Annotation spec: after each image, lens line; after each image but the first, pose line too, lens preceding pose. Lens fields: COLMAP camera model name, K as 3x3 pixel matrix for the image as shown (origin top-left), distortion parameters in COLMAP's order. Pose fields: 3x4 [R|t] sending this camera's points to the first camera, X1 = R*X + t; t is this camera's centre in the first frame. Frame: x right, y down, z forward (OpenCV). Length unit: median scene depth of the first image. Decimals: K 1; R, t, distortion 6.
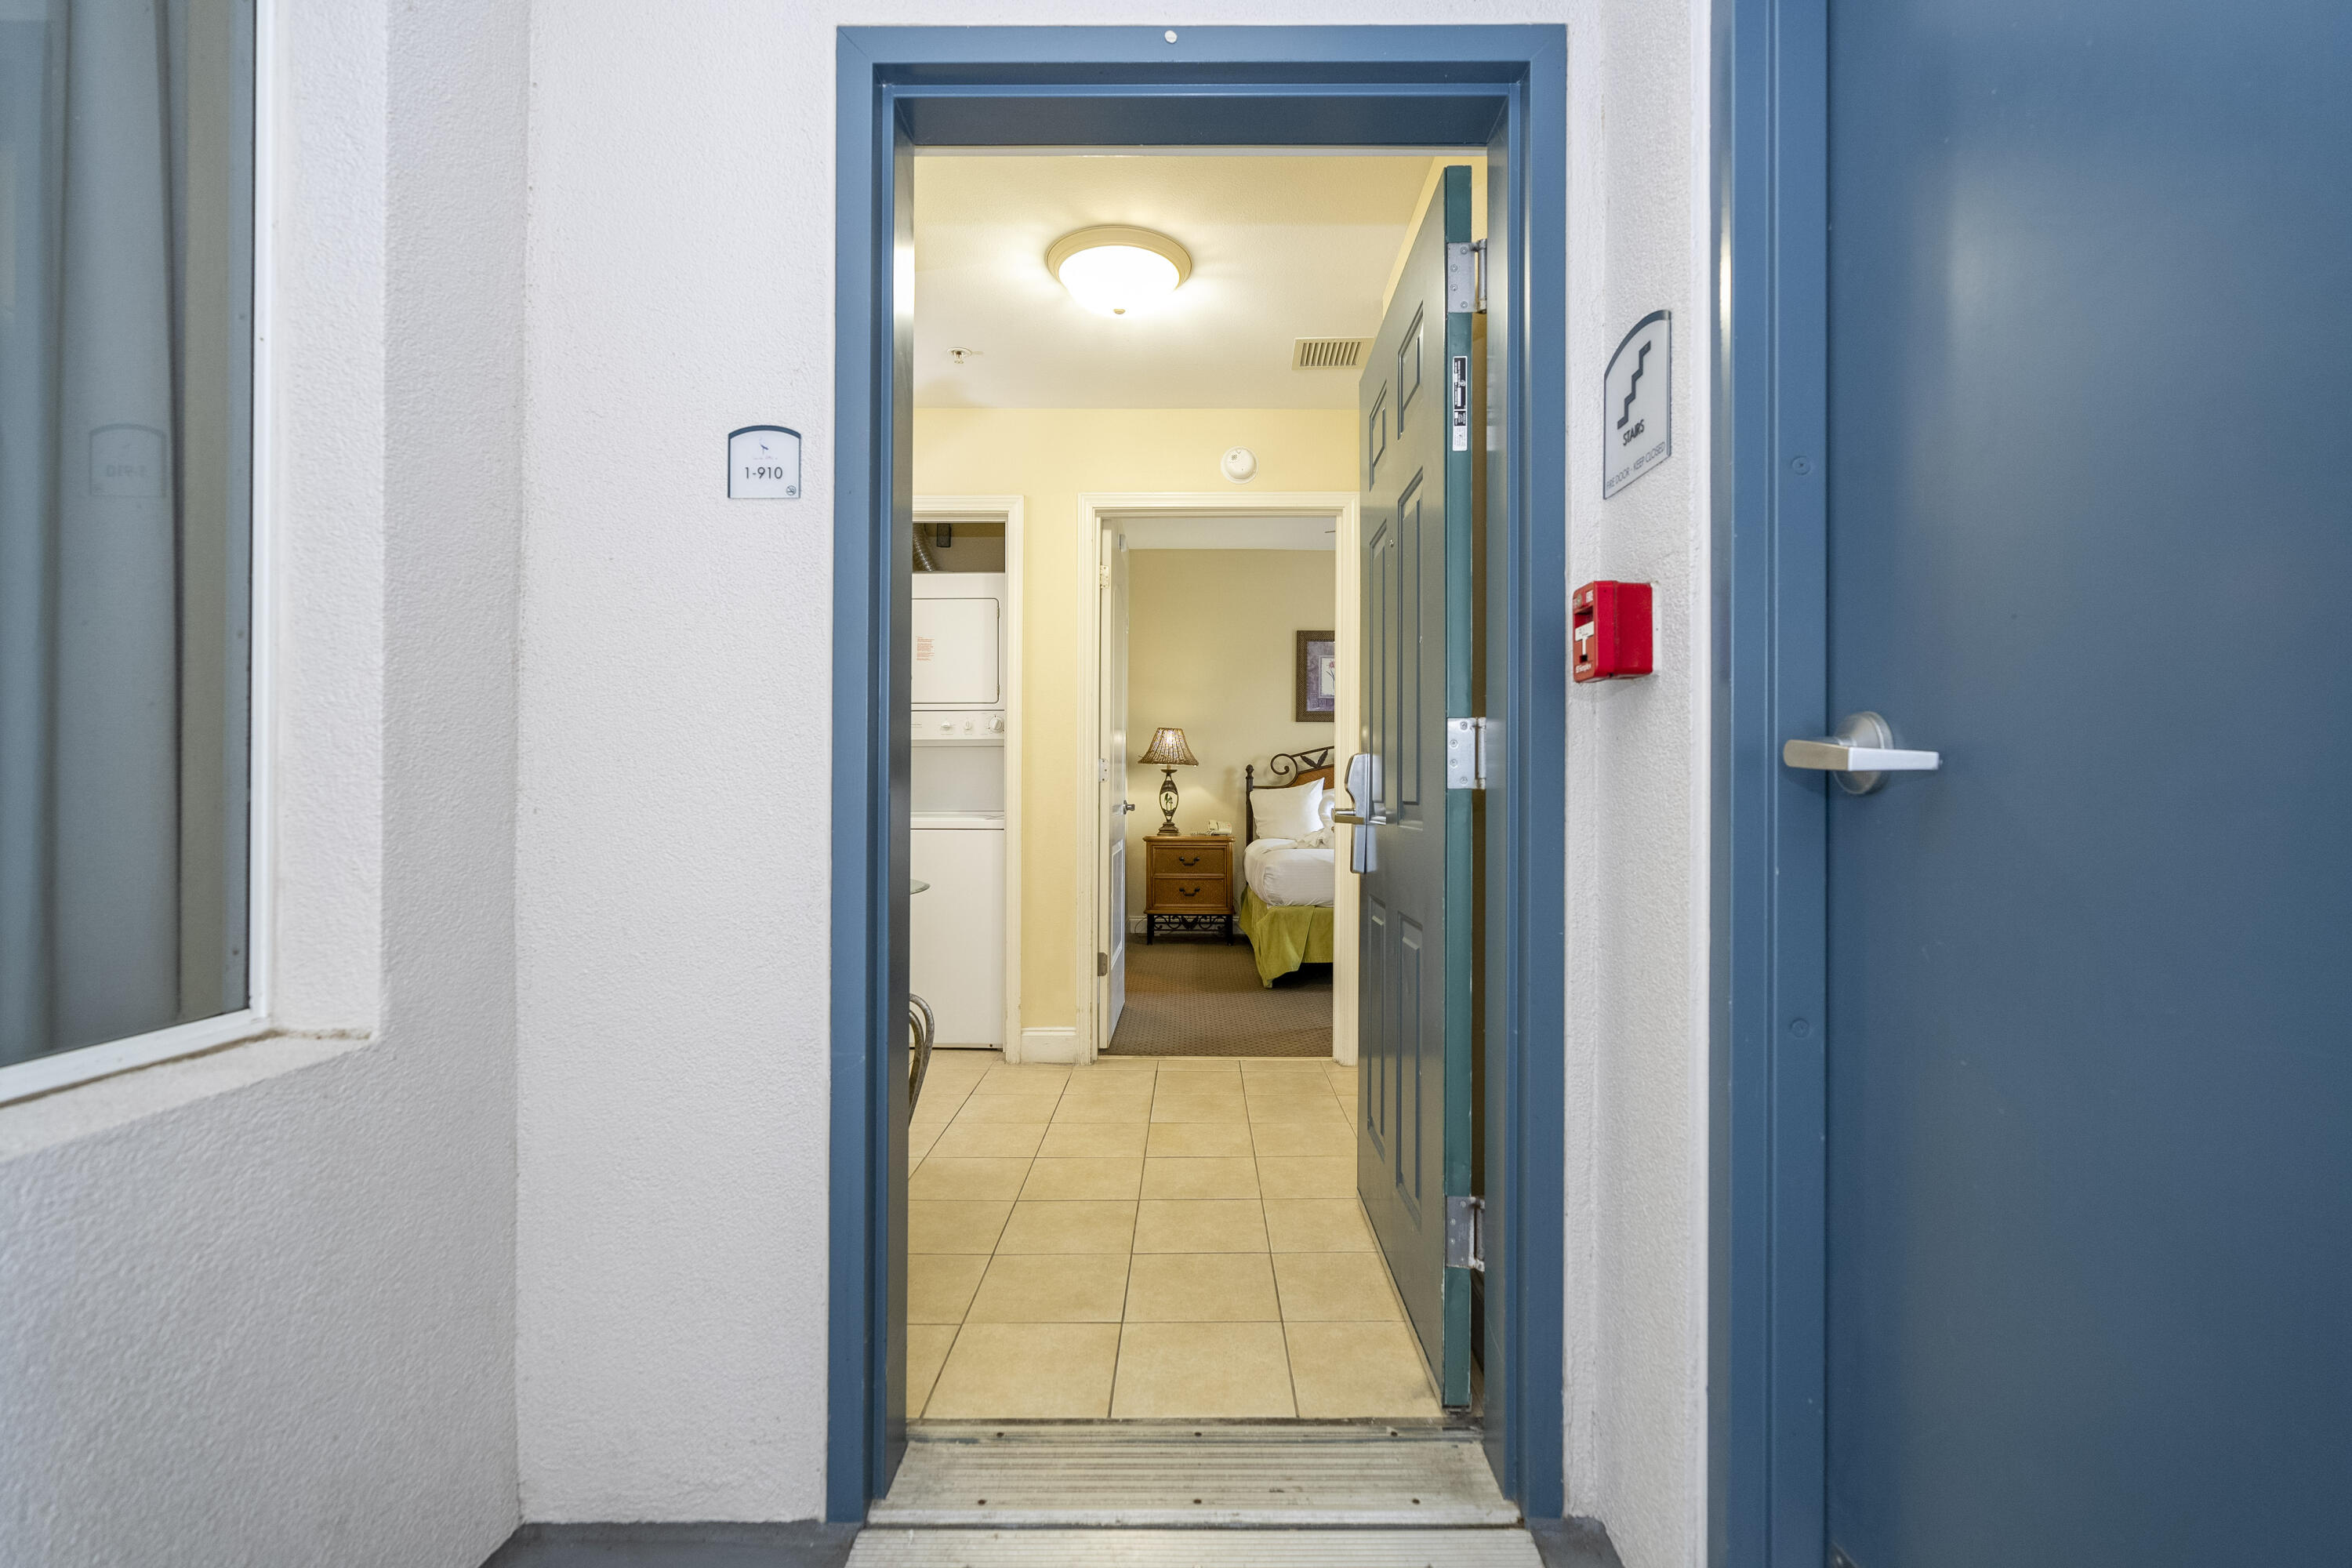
lens RADIAL K [[1062.2, 0, 1189.0], [0, 1062.2, 784.5], [0, 0, 1]] dist [-0.001855, 0.002022]
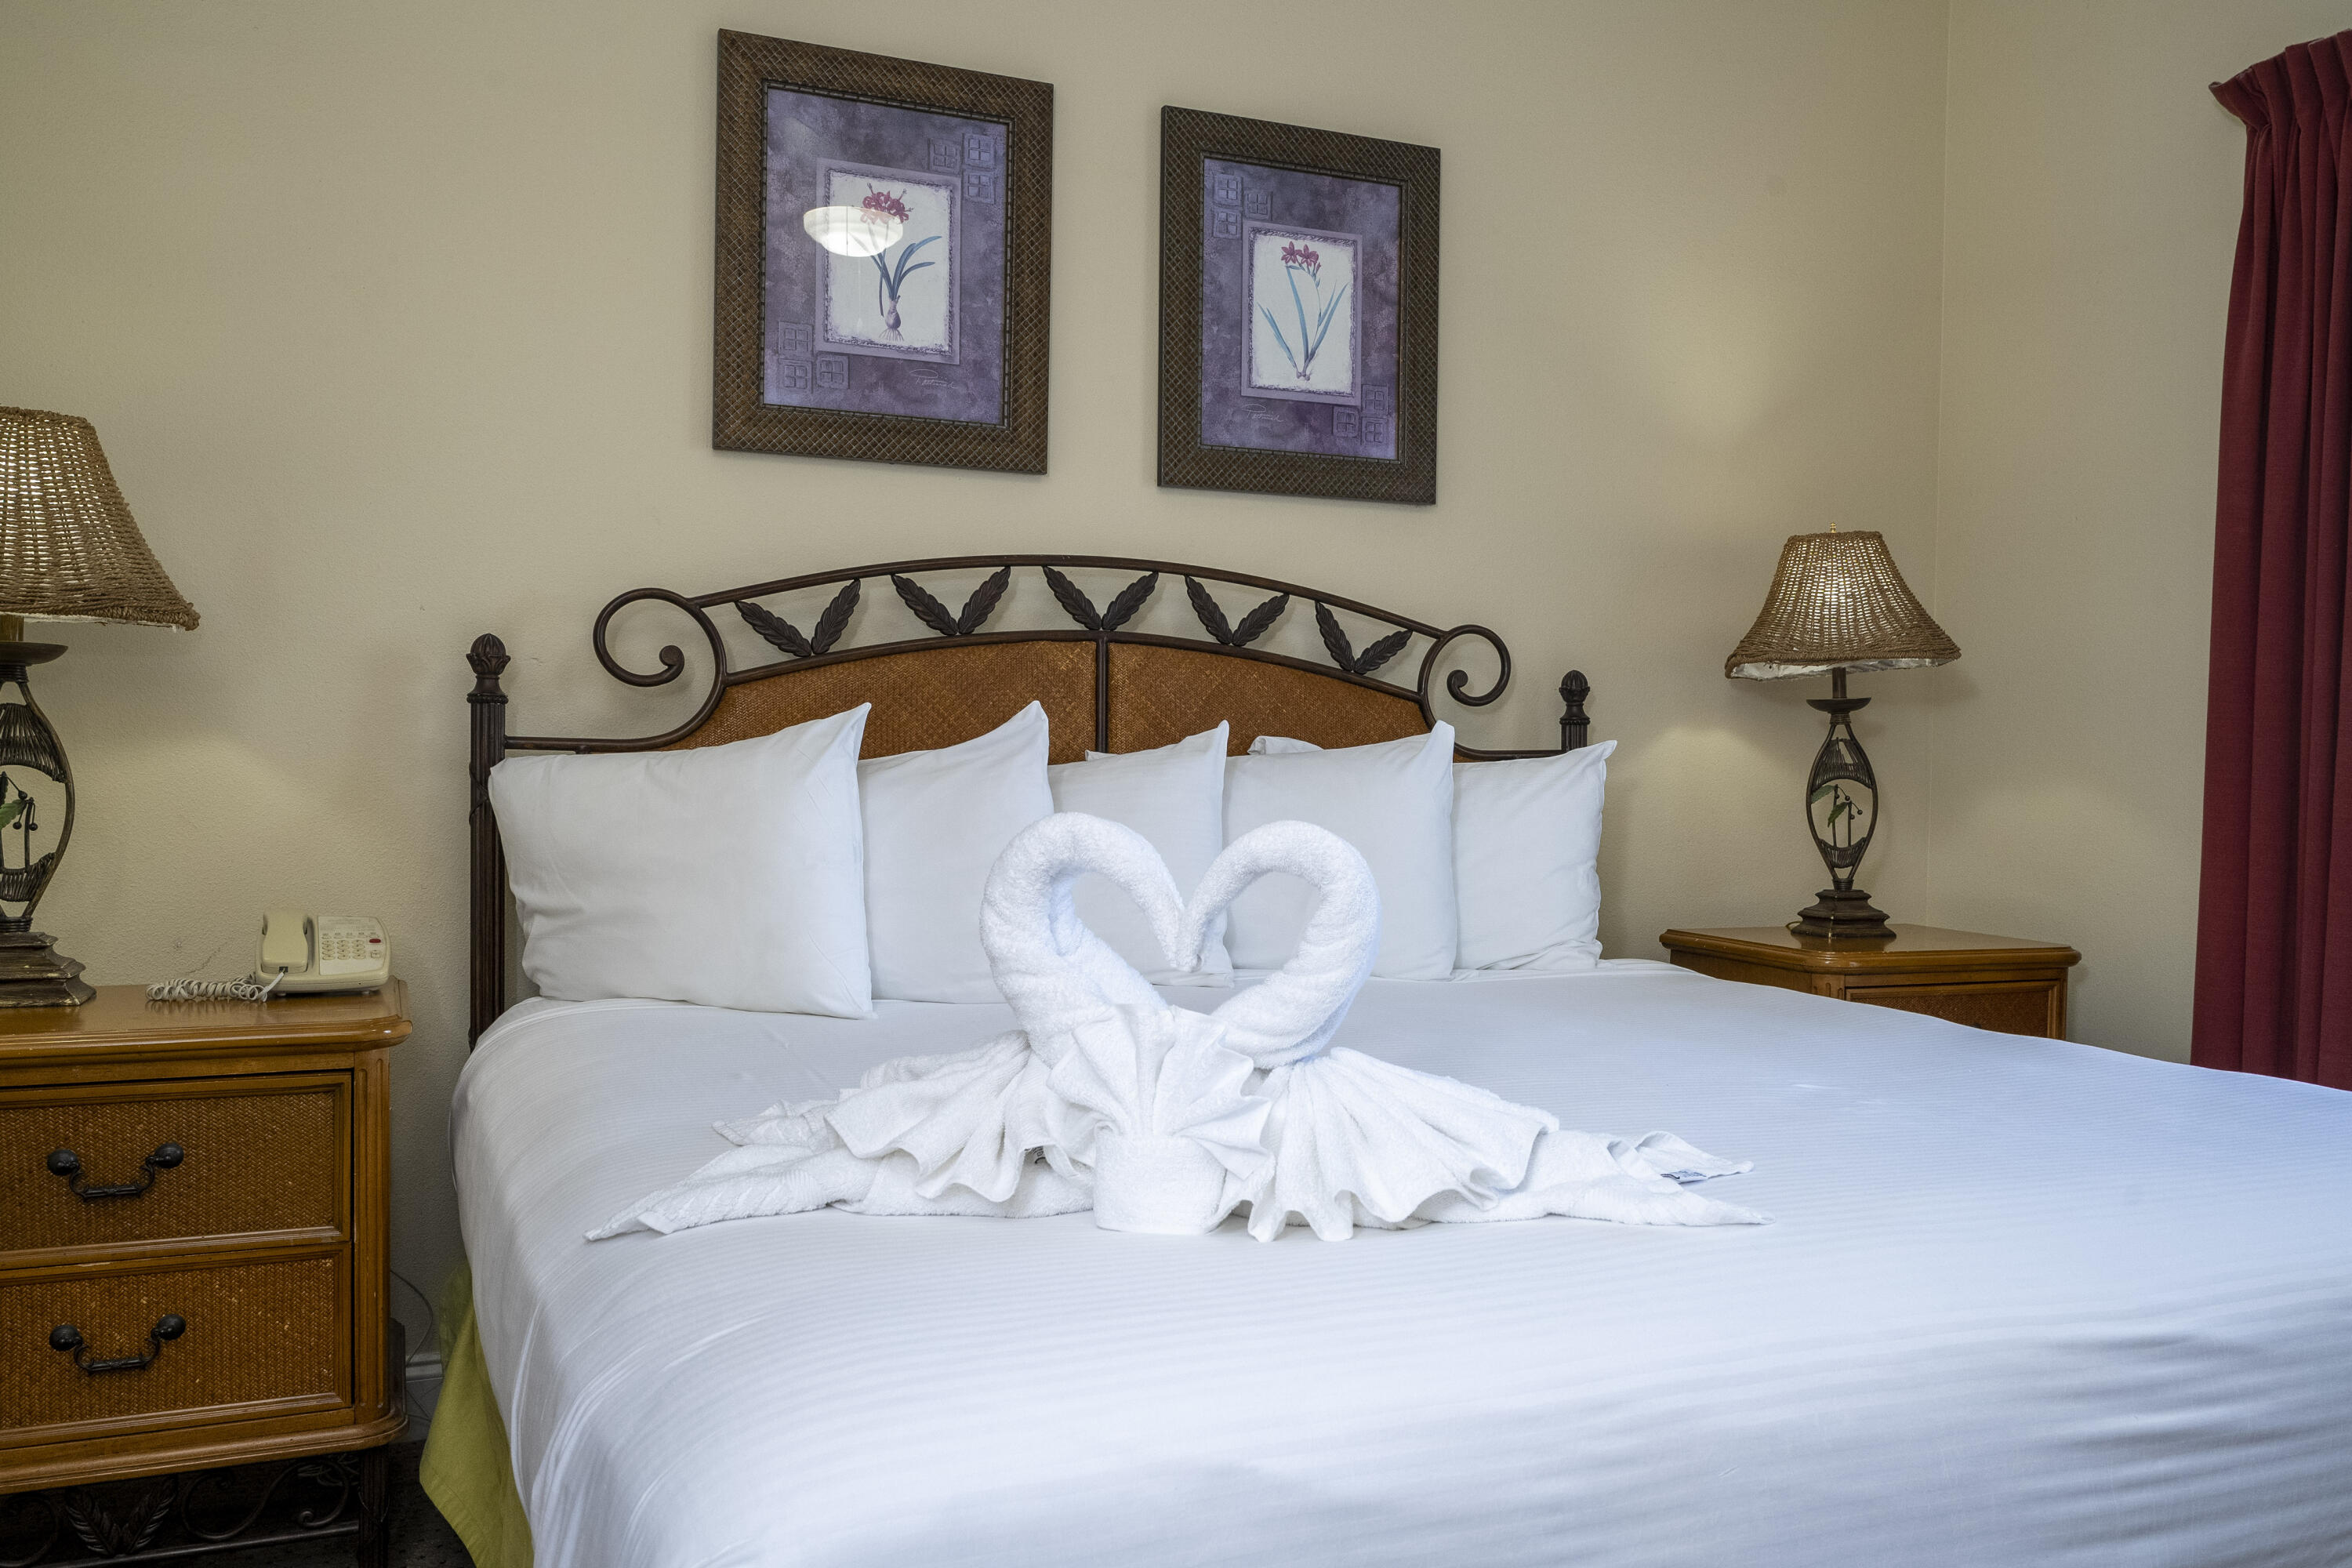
lens RADIAL K [[1901.3, 0, 1176.0], [0, 1901.3, 784.0], [0, 0, 1]] dist [0.010253, 0.002543]
pose [[0.919406, 0.000894, 0.393310, 0.034260], [-0.012151, 0.999585, 0.026133, -0.000985], [-0.393123, -0.028806, 0.919035, 0.608369]]
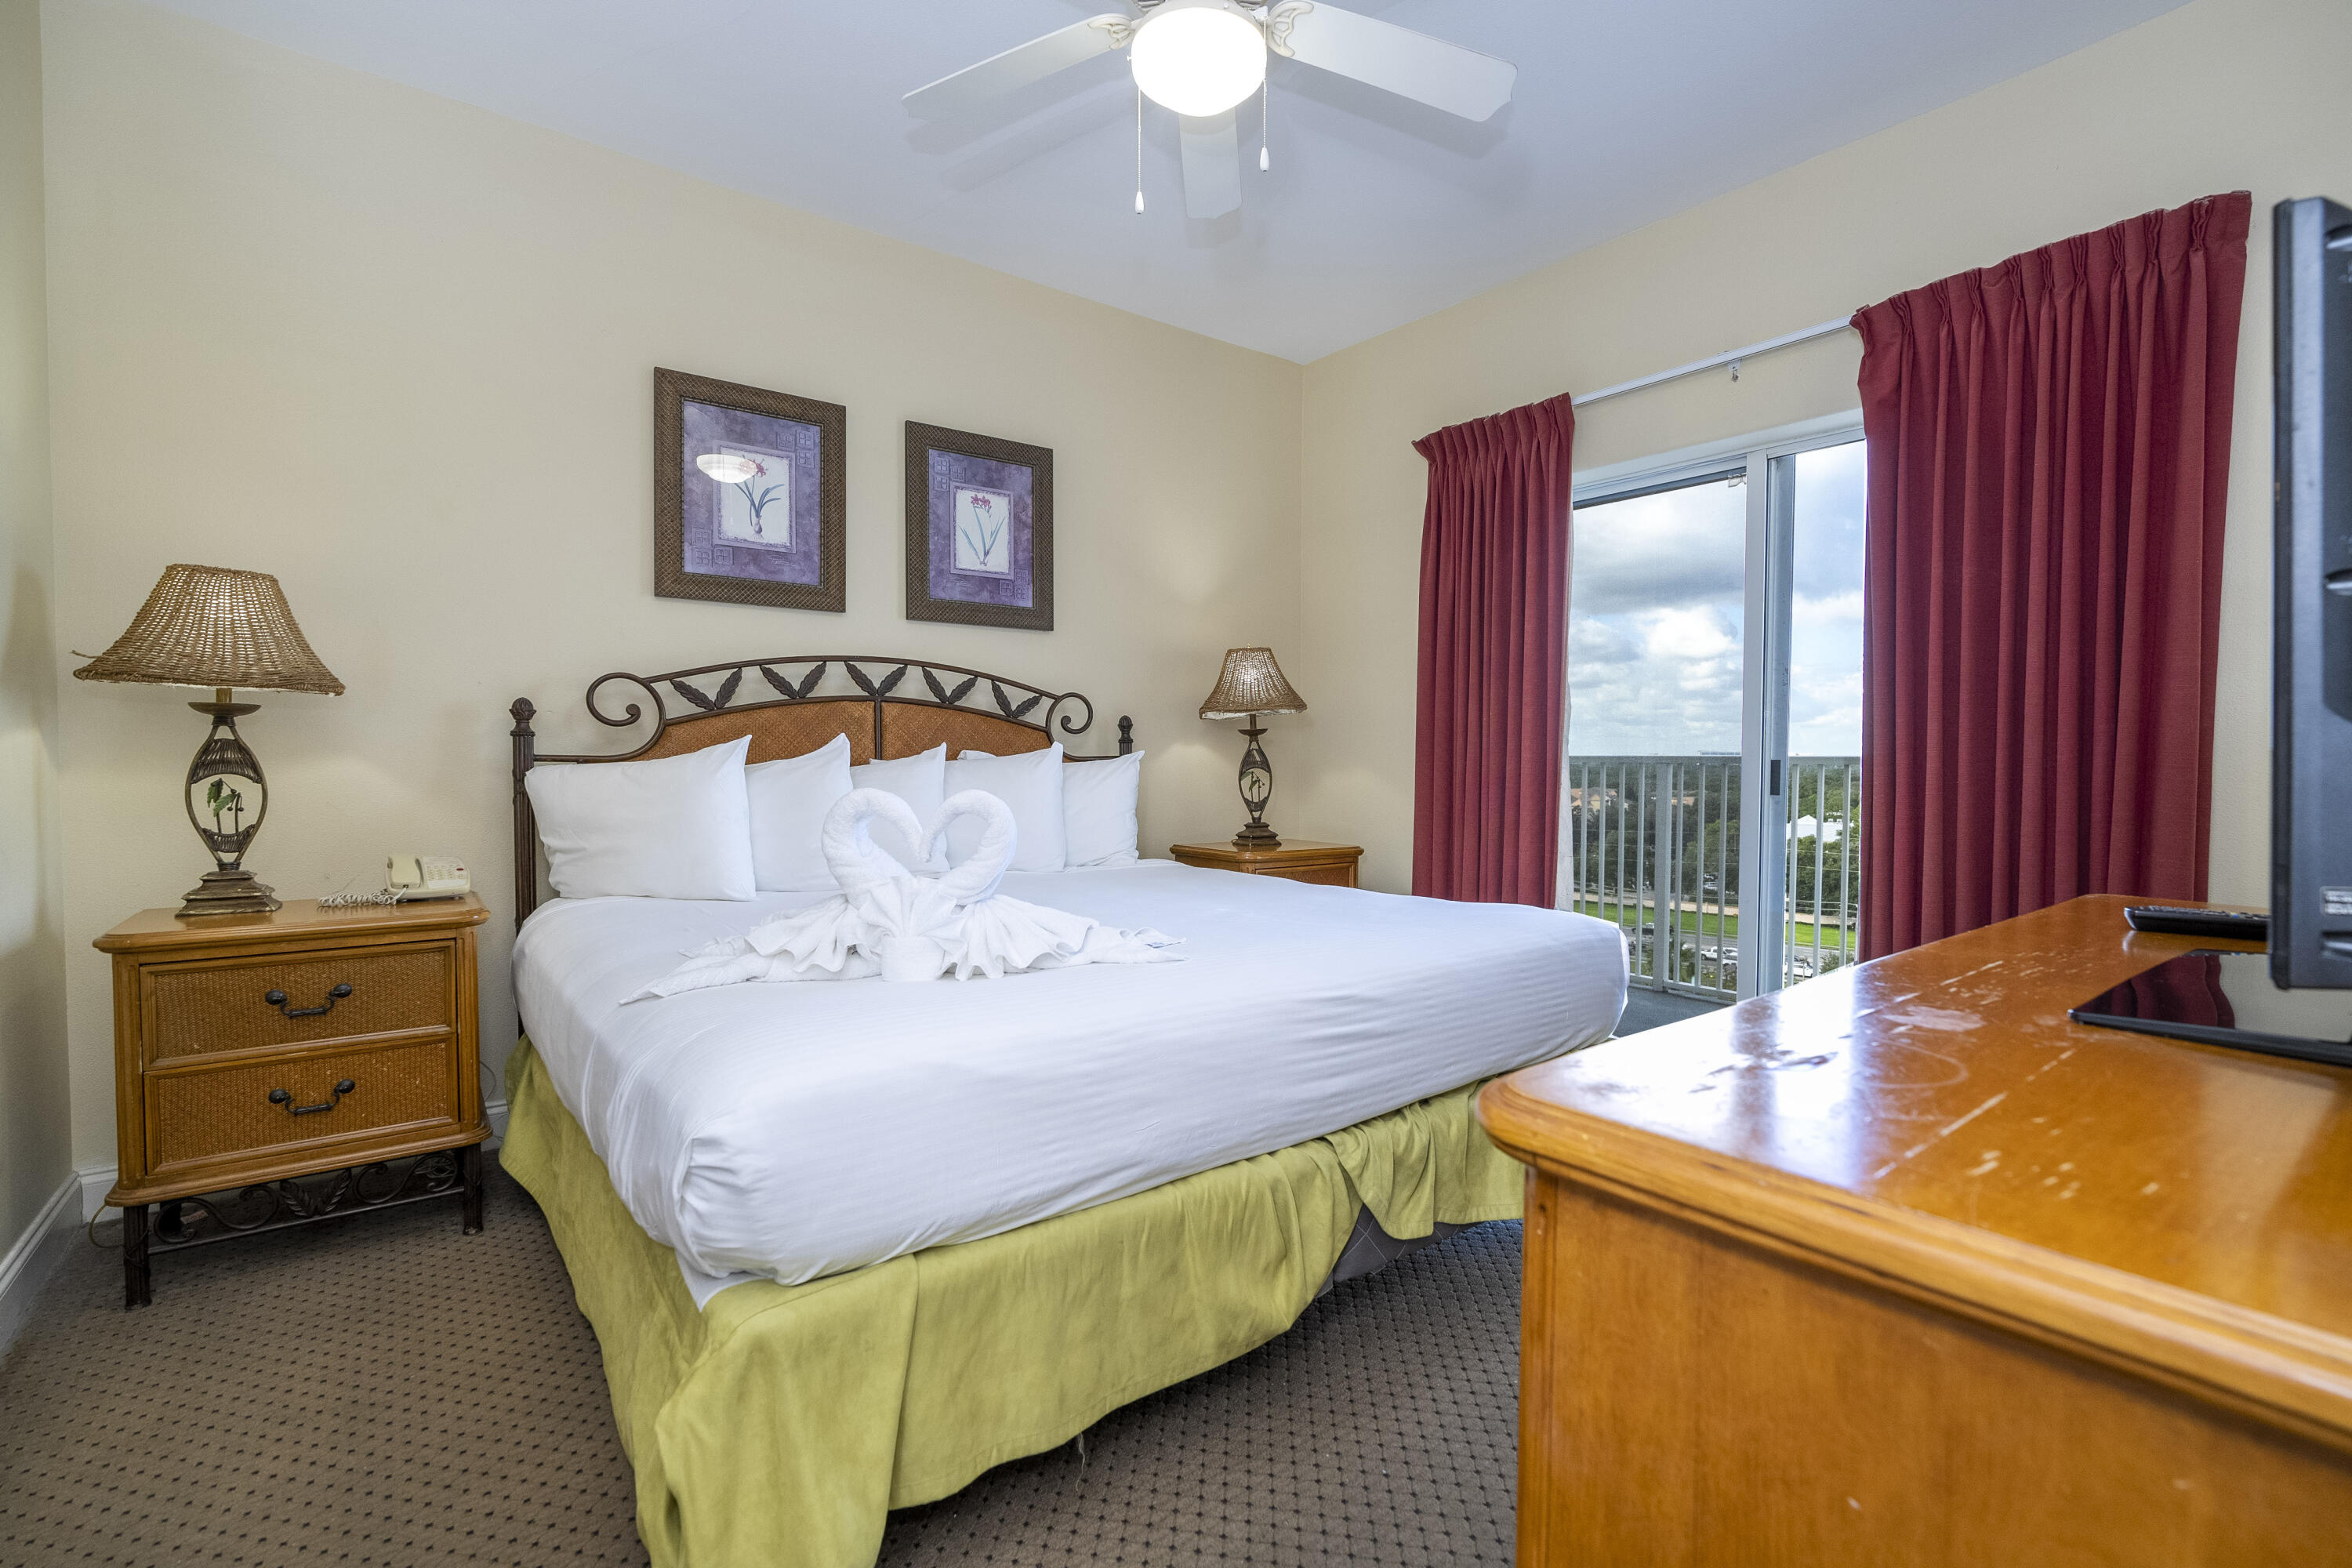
lens RADIAL K [[1062.2, 0, 1189.0], [0, 1062.2, 784.5], [0, 0, 1]] dist [-0.001855, 0.002022]
pose [[0.794996, -0.017805, 0.606353, 0.016421], [-0.002484, 0.999465, 0.032605, -0.001176], [-0.606610, -0.027427, 0.794527, 0.565077]]
